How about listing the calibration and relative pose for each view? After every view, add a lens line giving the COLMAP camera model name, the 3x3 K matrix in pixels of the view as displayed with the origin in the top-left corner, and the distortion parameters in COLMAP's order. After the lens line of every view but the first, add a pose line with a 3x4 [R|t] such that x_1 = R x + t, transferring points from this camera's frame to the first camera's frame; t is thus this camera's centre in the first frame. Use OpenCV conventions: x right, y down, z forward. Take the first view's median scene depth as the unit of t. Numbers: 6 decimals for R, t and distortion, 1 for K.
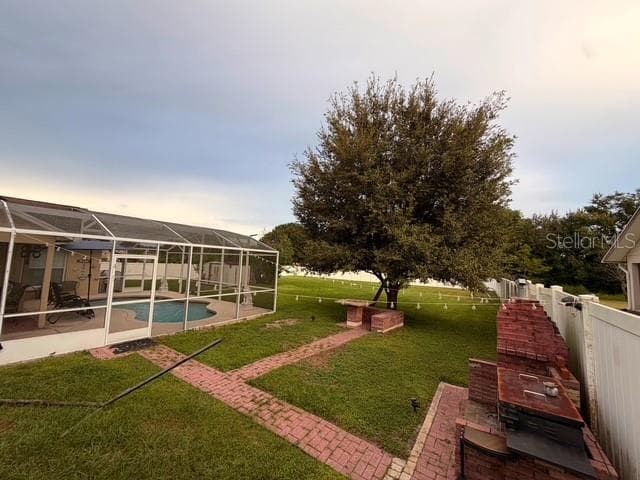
lens RADIAL K [[247.3, 0, 317.5], [0, 247.3, 240.5], [0, 0, 1]] dist [-0.000252, -0.000055]
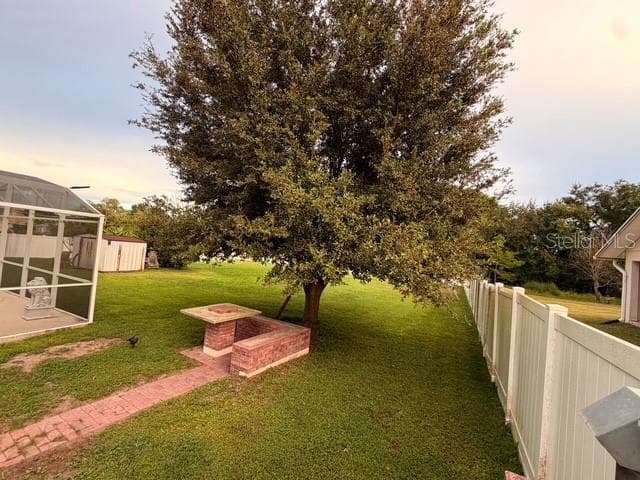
lens RADIAL K [[272.0, 0, 321.0], [0, 272.0, 240.4], [0, 0, 1]] dist [0.001338, -0.000142]
pose [[0.990767, 0.048457, 0.126620, 0.128212], [-0.056600, 0.996500, 0.061523, 0.018383], [-0.123195, -0.068122, 0.990042, 0.172859]]
